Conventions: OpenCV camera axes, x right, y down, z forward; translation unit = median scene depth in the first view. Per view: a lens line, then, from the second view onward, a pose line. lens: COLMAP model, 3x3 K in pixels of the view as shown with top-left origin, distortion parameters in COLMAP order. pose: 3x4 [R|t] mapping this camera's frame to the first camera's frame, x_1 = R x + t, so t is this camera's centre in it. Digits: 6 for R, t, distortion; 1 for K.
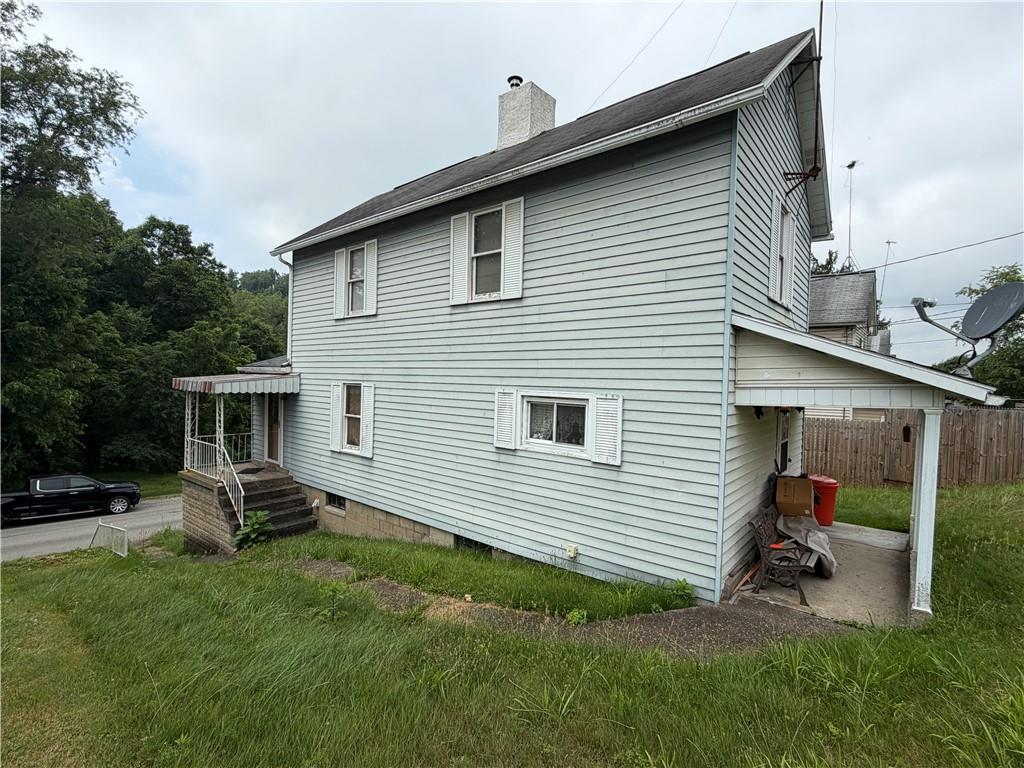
lens RADIAL K [[479.7, 0, 511.2], [0, 479.7, 385.5], [0, 0, 1]] dist [-0.004941, -0.000230]
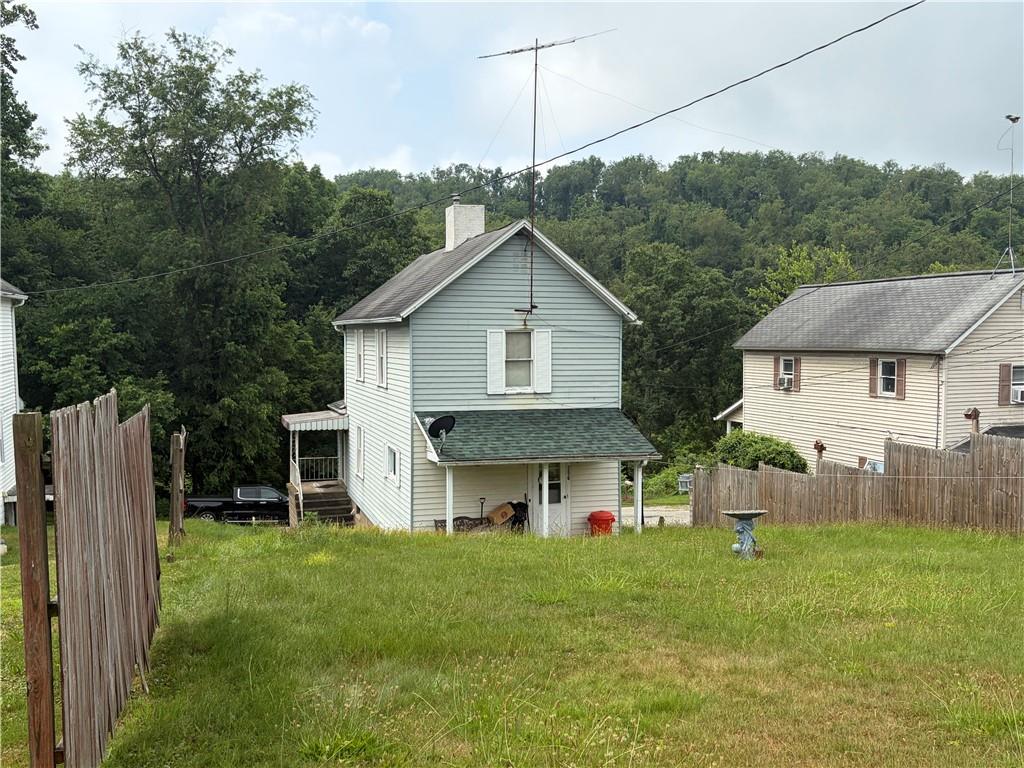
lens RADIAL K [[985.4, 0, 510.3], [0, 985.4, 387.2], [0, 0, 1]] dist [0.022319, 0.000000]
pose [[0.839626, 0.007190, -0.543117, 0.679804], [0.010077, 0.999534, 0.028811, -0.084351], [0.543071, -0.029663, 0.839163, -0.501379]]
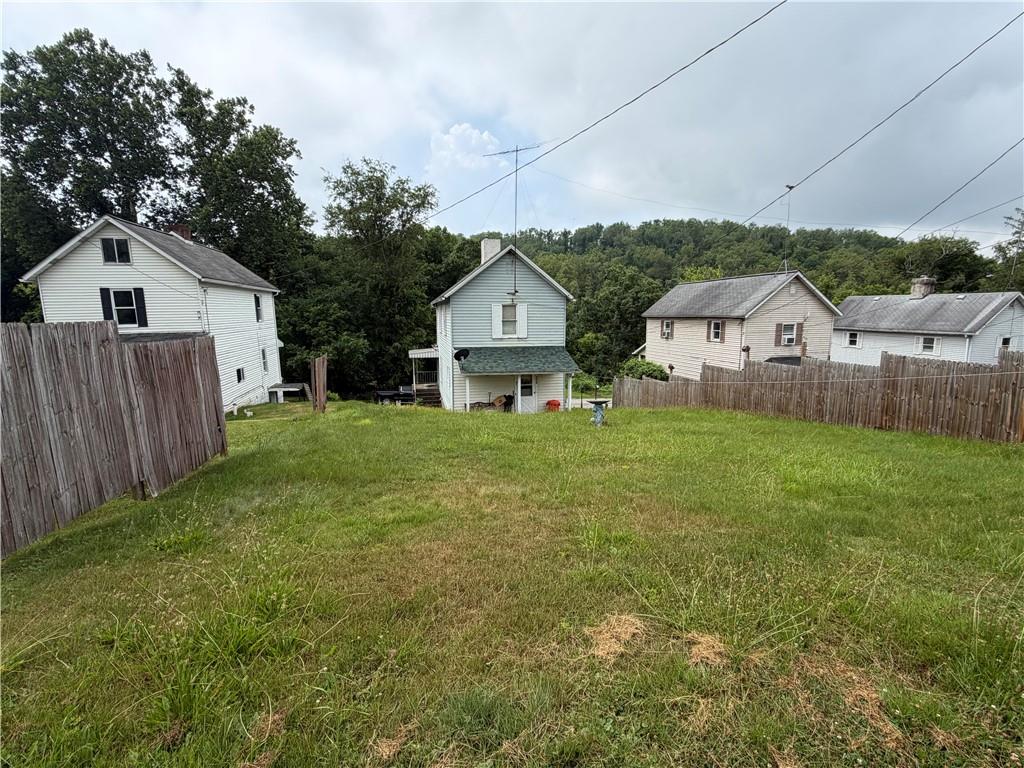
lens RADIAL K [[479.7, 0, 516.8], [0, 479.7, 378.4], [0, 0, 1]] dist [-0.004941, -0.000230]
pose [[0.789094, 0.058046, -0.611524, 0.725040], [0.010369, 0.994125, 0.107741, -0.072046], [0.614185, -0.091359, 0.783856, -0.389678]]
